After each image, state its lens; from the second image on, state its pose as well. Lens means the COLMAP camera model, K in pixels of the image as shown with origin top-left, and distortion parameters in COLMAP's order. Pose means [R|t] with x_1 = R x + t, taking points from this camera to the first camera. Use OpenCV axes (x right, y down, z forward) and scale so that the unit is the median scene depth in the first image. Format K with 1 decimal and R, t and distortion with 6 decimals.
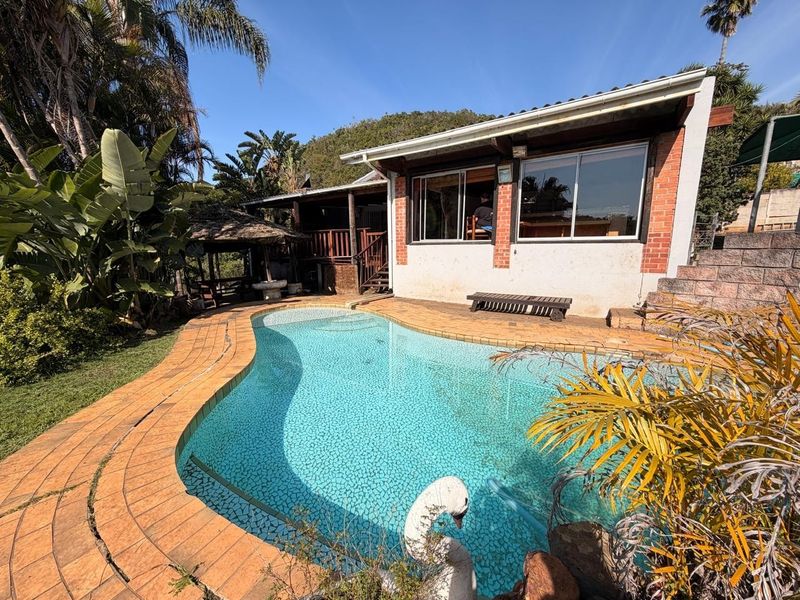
lens RADIAL K [[317.0, 0, 397.4], [0, 317.0, 300.5], [0, 0, 1]] dist [-0.001708, 0.000028]
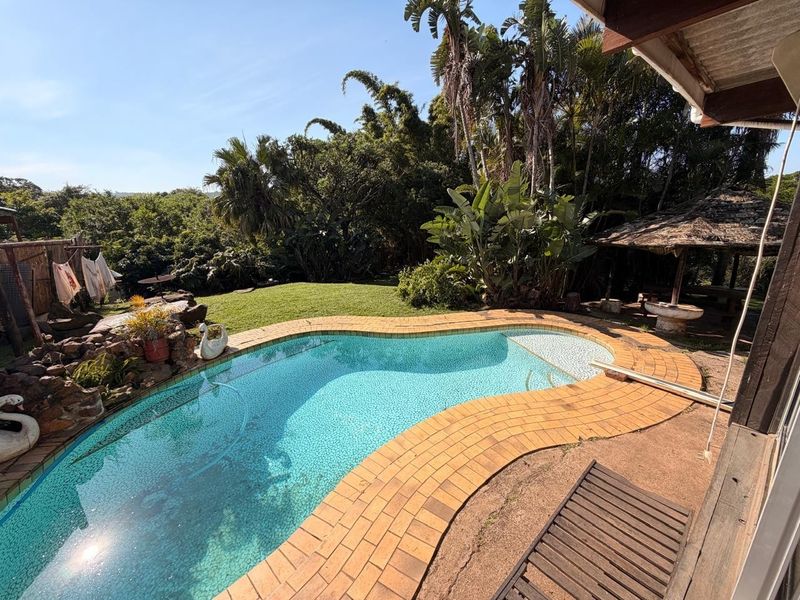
lens RADIAL K [[317.0, 0, 397.4], [0, 317.0, 300.5], [0, 0, 1]] dist [-0.001708, 0.000028]
pose [[-0.294454, 0.255230, -0.920953, 1.012242], [-0.148852, 0.939667, 0.308008, -0.482430], [0.944002, 0.227779, -0.238697, 1.353882]]
